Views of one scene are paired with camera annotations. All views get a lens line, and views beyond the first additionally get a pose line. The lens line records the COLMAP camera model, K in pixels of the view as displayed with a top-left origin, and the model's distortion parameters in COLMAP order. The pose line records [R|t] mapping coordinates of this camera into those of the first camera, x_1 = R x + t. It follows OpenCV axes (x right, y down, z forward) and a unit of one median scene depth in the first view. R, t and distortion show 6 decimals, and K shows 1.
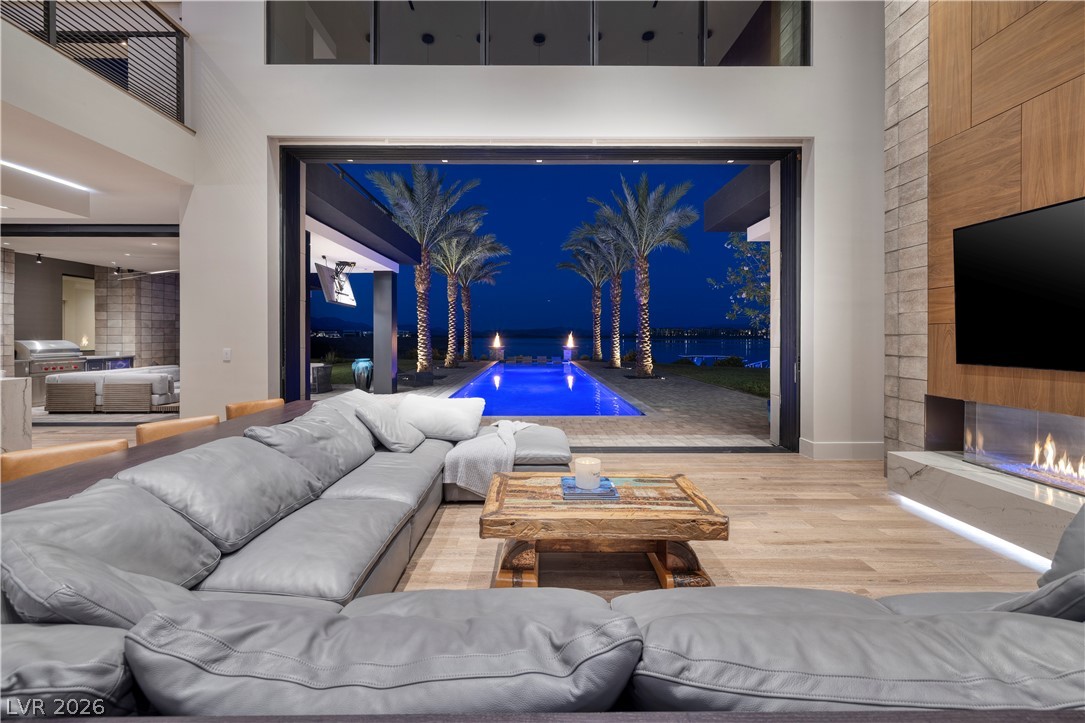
lens RADIAL K [[472.4, 0, 538.5], [0, 472.4, 356.6], [0, 0, 1]] dist [0.003296, -0.000097]
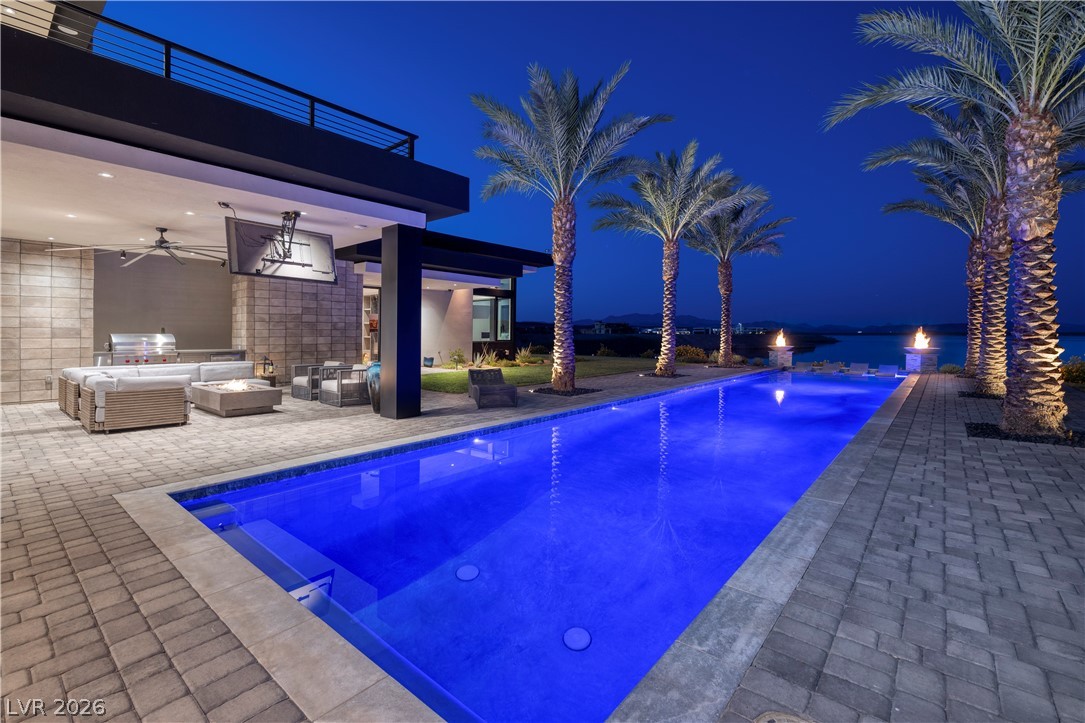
lens RADIAL K [[472.4, 0, 540.9], [0, 472.4, 354.3], [0, 0, 1]] dist [0.003296, -0.000097]
pose [[0.756314, 0.027682, -0.653623, 0.175034], [-0.027300, 0.999570, 0.010744, -0.014527], [0.653639, 0.009718, 0.756744, 0.466159]]
